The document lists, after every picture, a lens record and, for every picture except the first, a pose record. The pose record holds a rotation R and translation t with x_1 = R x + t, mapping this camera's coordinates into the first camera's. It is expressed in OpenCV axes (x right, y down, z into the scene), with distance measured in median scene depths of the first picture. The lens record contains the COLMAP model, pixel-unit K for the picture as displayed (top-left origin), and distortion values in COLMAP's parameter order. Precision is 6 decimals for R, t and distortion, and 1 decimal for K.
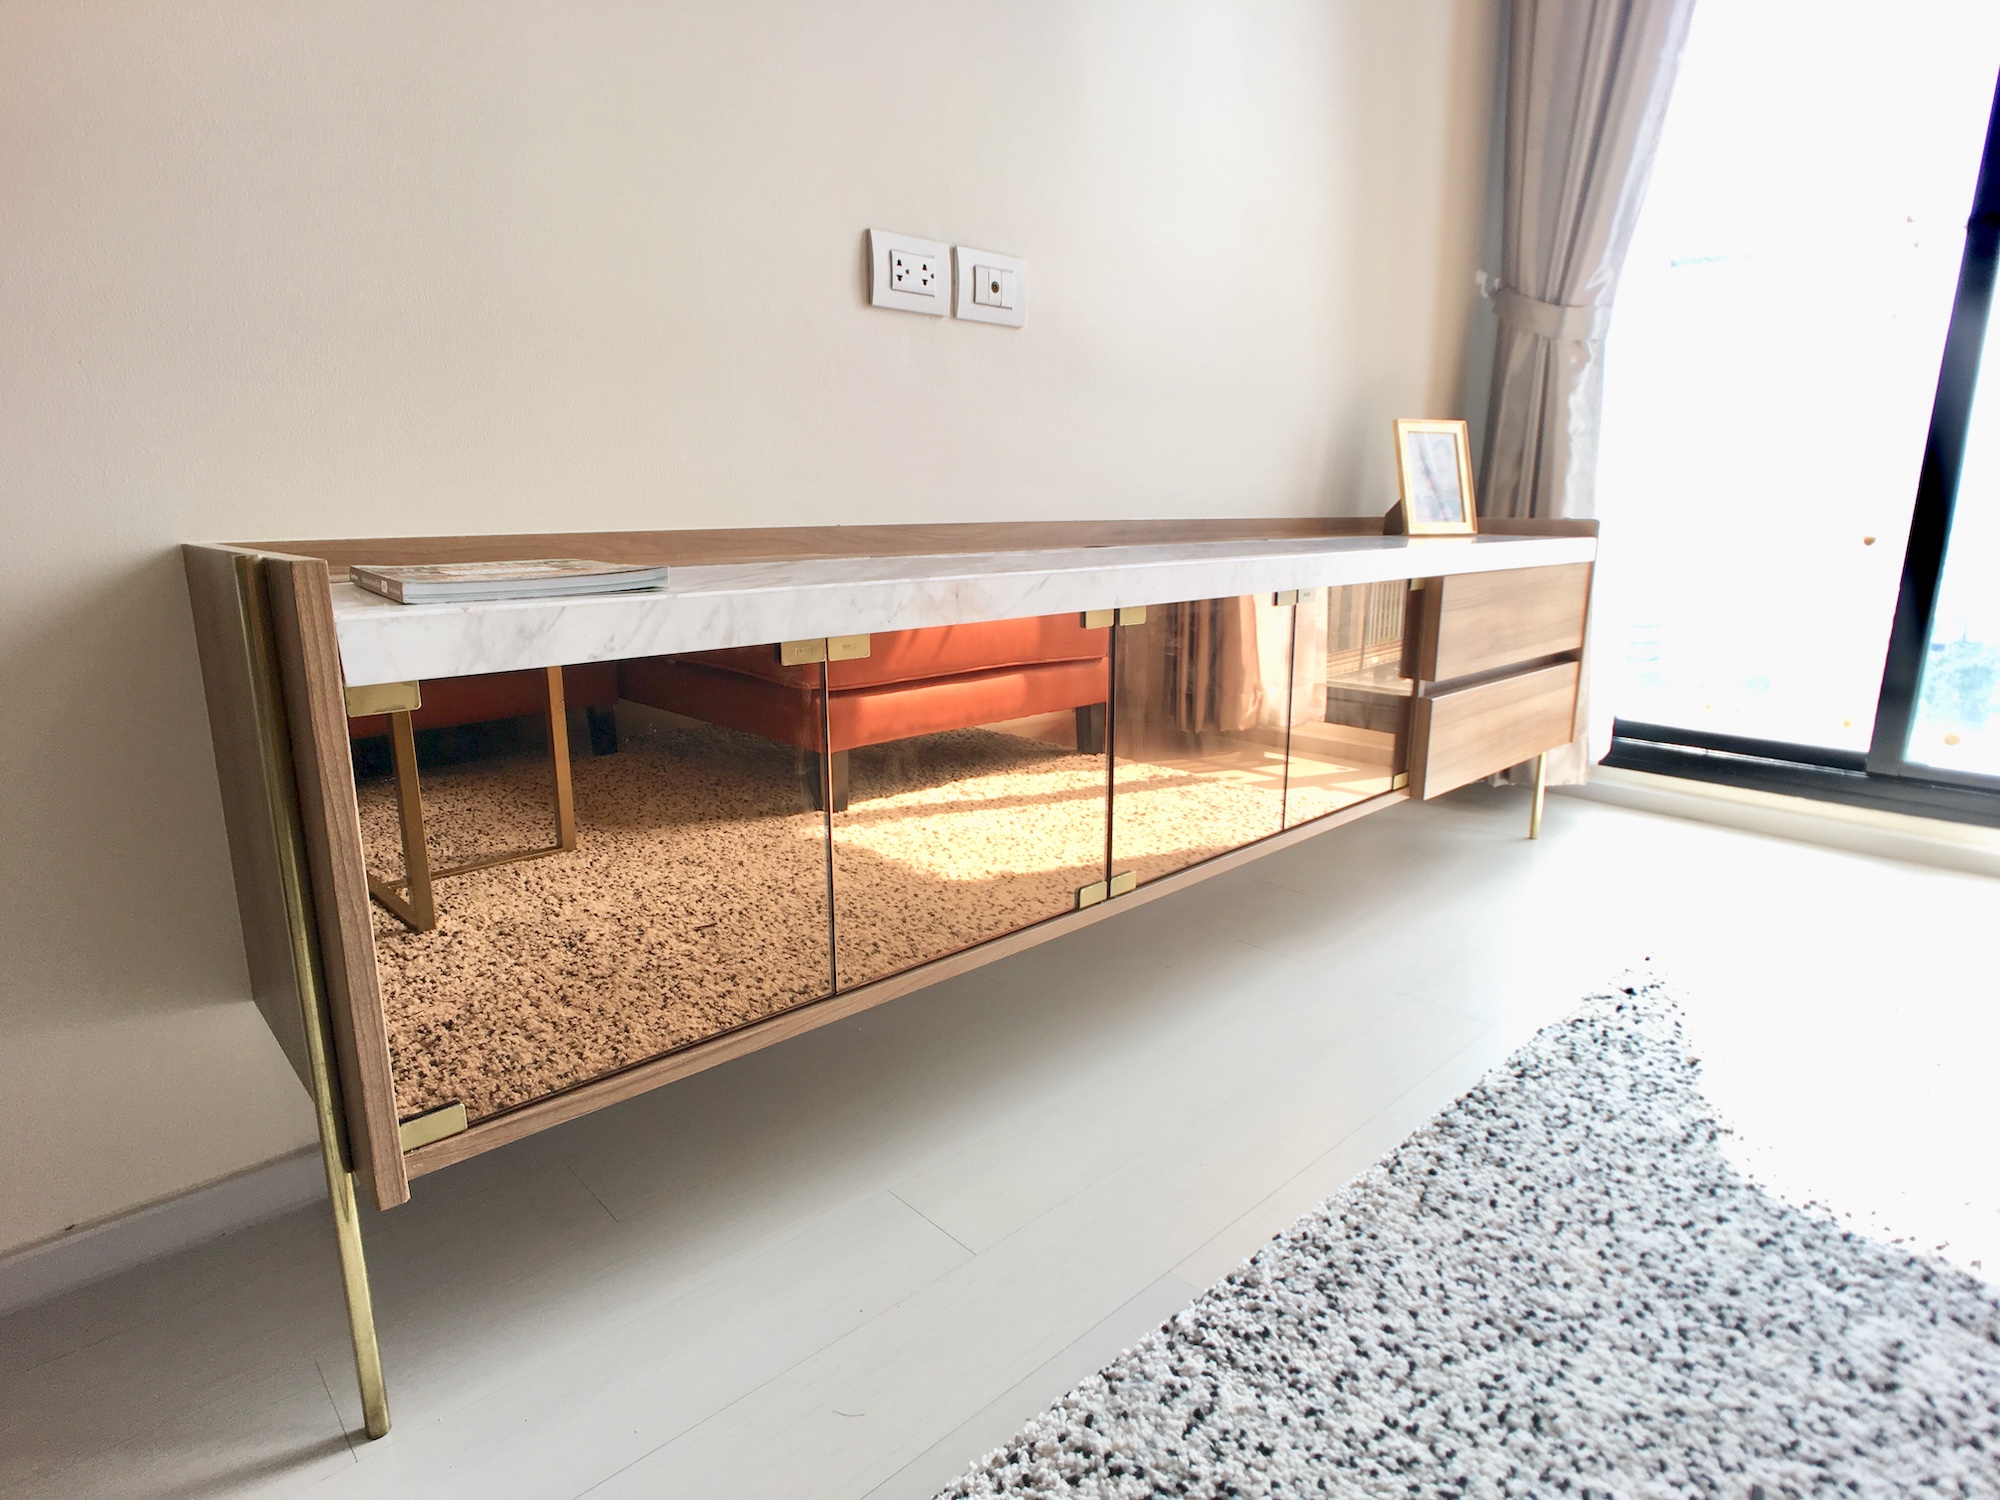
lens RADIAL K [[1090.0, 0, 977.4], [0, 1090.0, 754.2], [0, 0, 1]] dist [-0.038804, 0.019656]
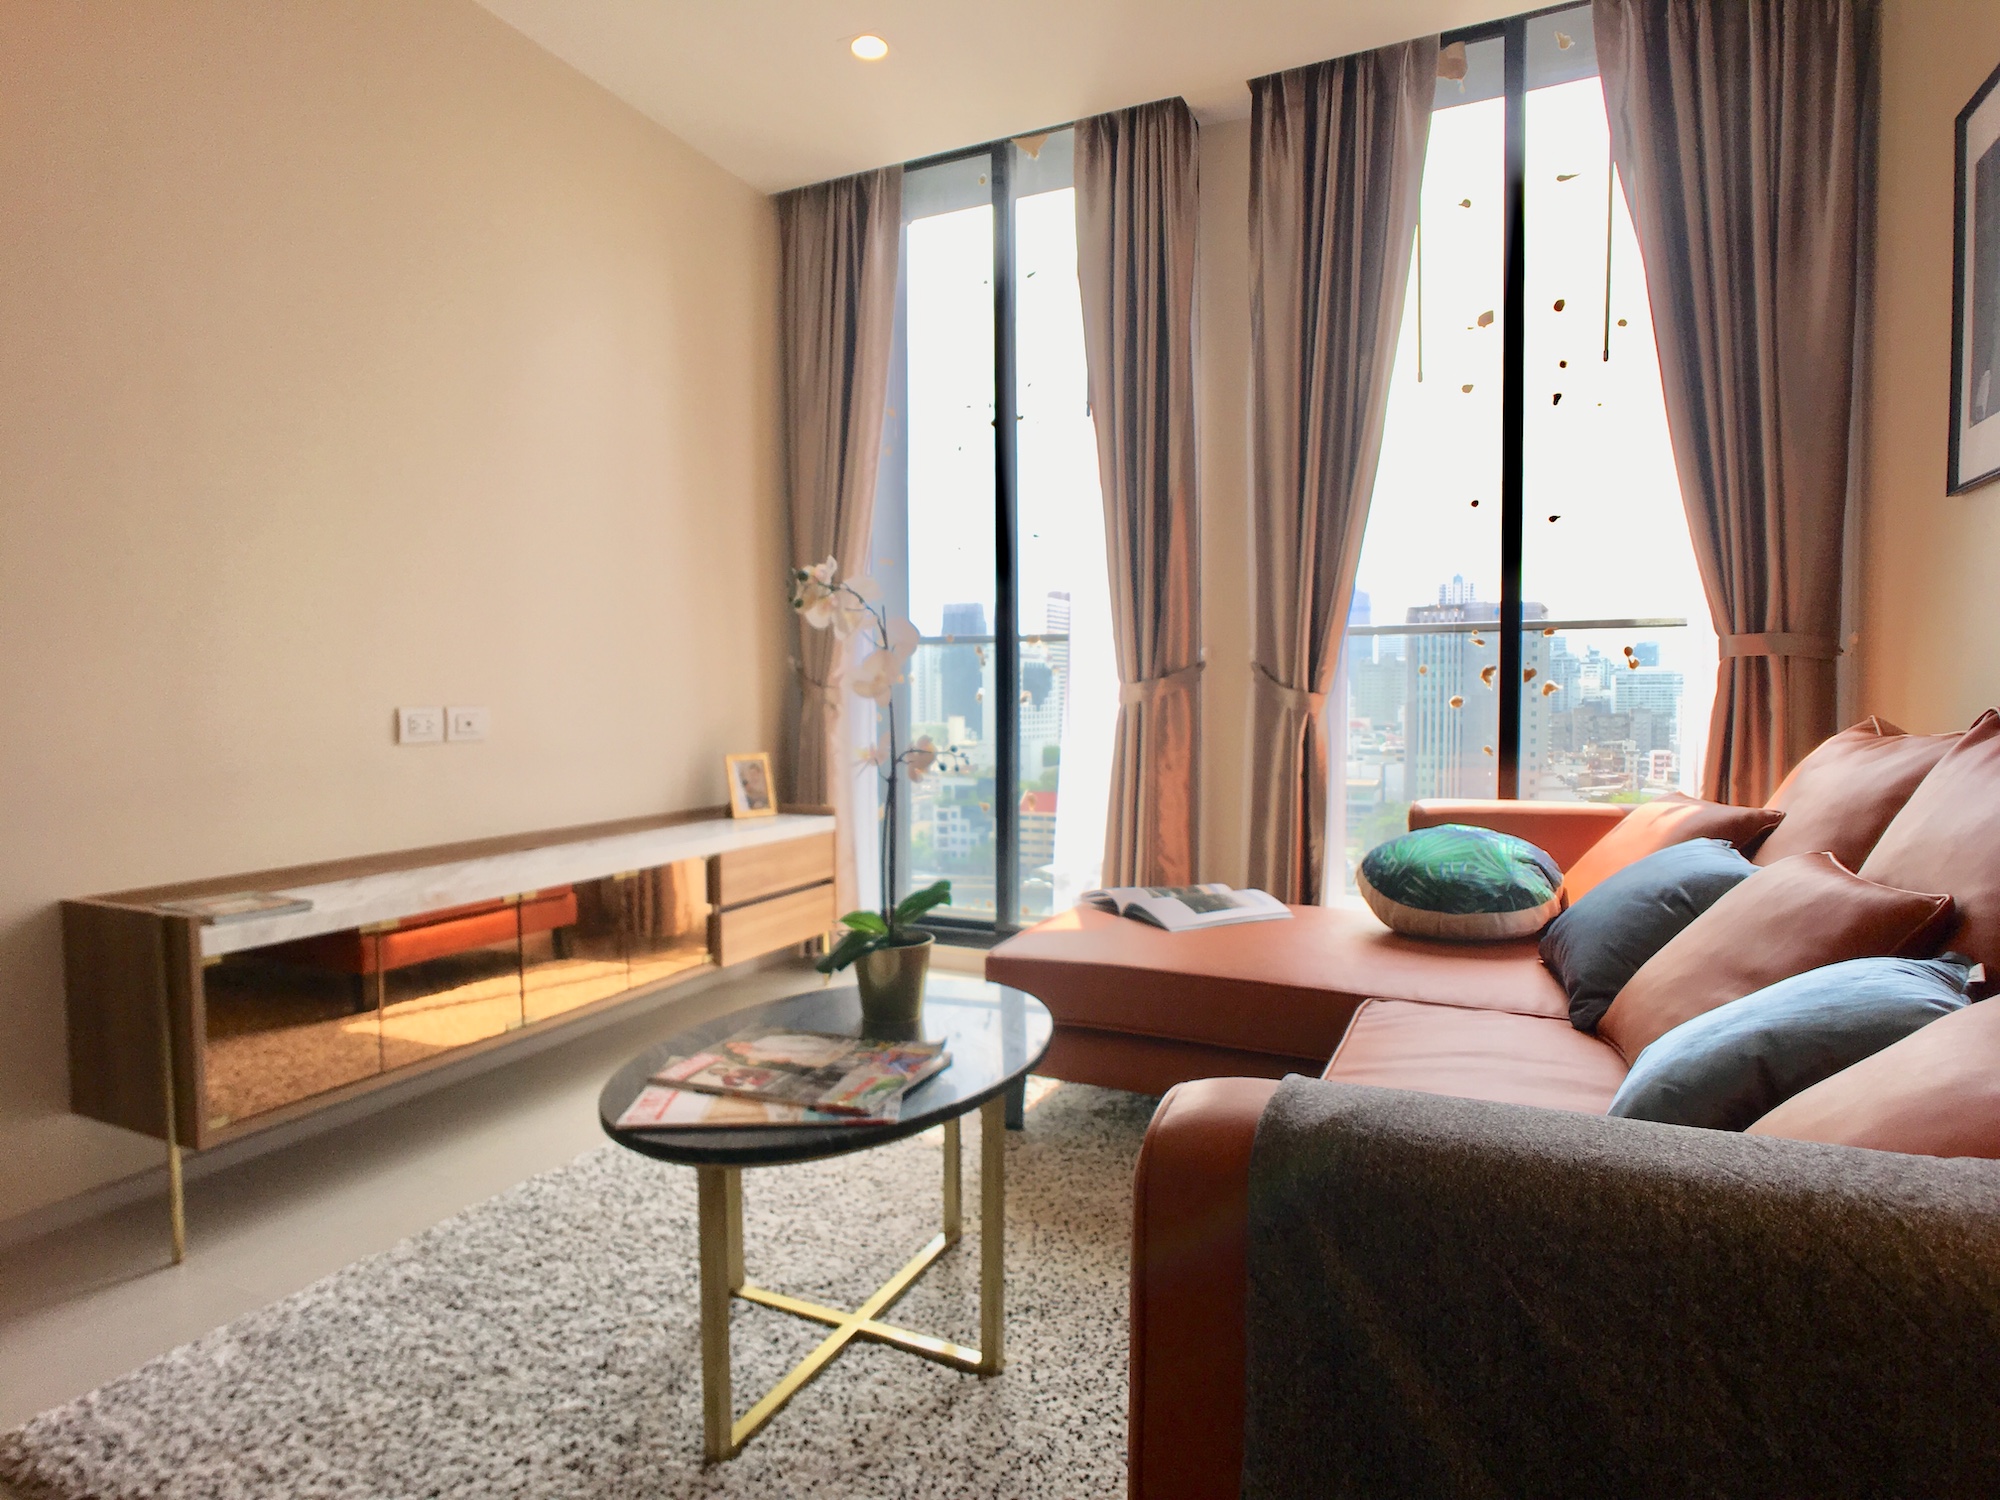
lens RADIAL K [[1090.0, 0, 977.4], [0, 1090.0, 754.2], [0, 0, 1]] dist [-0.038804, 0.019656]
pose [[0.922603, -0.021459, 0.385153, 0.086730], [0.090072, 0.982835, -0.161002, 0.018952], [-0.375087, 0.183233, 0.908700, -0.881393]]
